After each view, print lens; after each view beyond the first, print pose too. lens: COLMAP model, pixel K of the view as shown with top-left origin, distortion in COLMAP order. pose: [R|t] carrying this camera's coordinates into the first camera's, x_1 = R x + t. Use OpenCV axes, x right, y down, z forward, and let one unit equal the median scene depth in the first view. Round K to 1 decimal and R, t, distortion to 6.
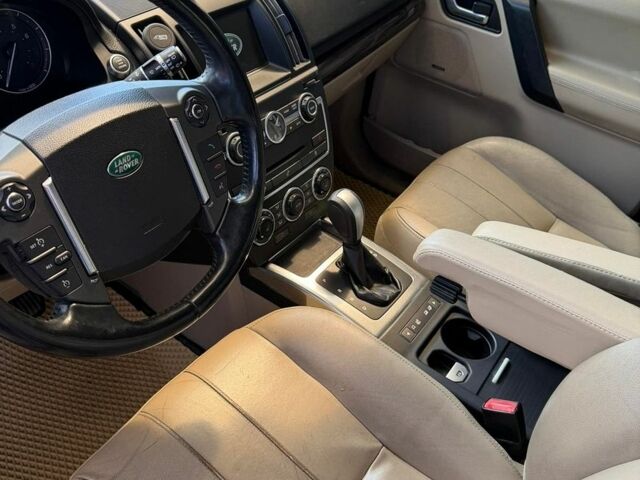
lens RADIAL K [[603.3, 0, 315.6], [0, 603.3, 241.7], [0, 0, 1]] dist [0.141584, -0.349397]
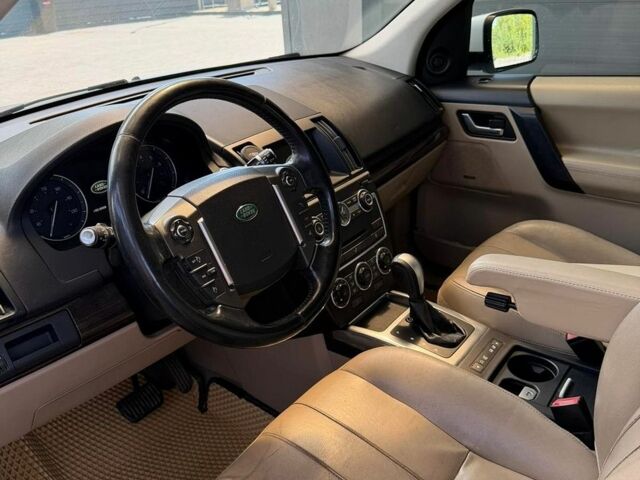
lens RADIAL K [[603.3, 0, 315.6], [0, 603.3, 241.7], [0, 0, 1]] dist [0.141584, -0.349397]
pose [[0.988223, -0.131375, -0.078456, -0.028459], [0.103811, 0.952285, -0.287013, 0.219517], [0.112418, 0.275489, 0.954708, -0.196369]]
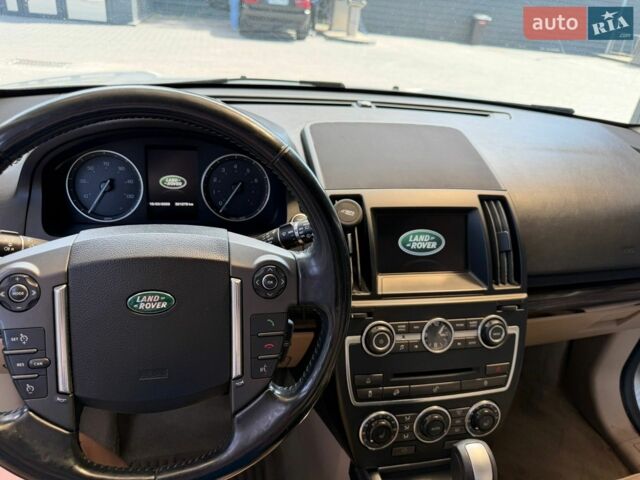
lens RADIAL K [[458.5, 0, 330.5], [0, 458.5, 241.6], [0, 0, 1]] dist [0.071809, -0.118500]
pose [[0.744058, 0.303166, -0.595373, 0.177988], [-0.458423, 0.879921, -0.124848, -0.148984], [0.486031, 0.365827, 0.793690, 0.315797]]
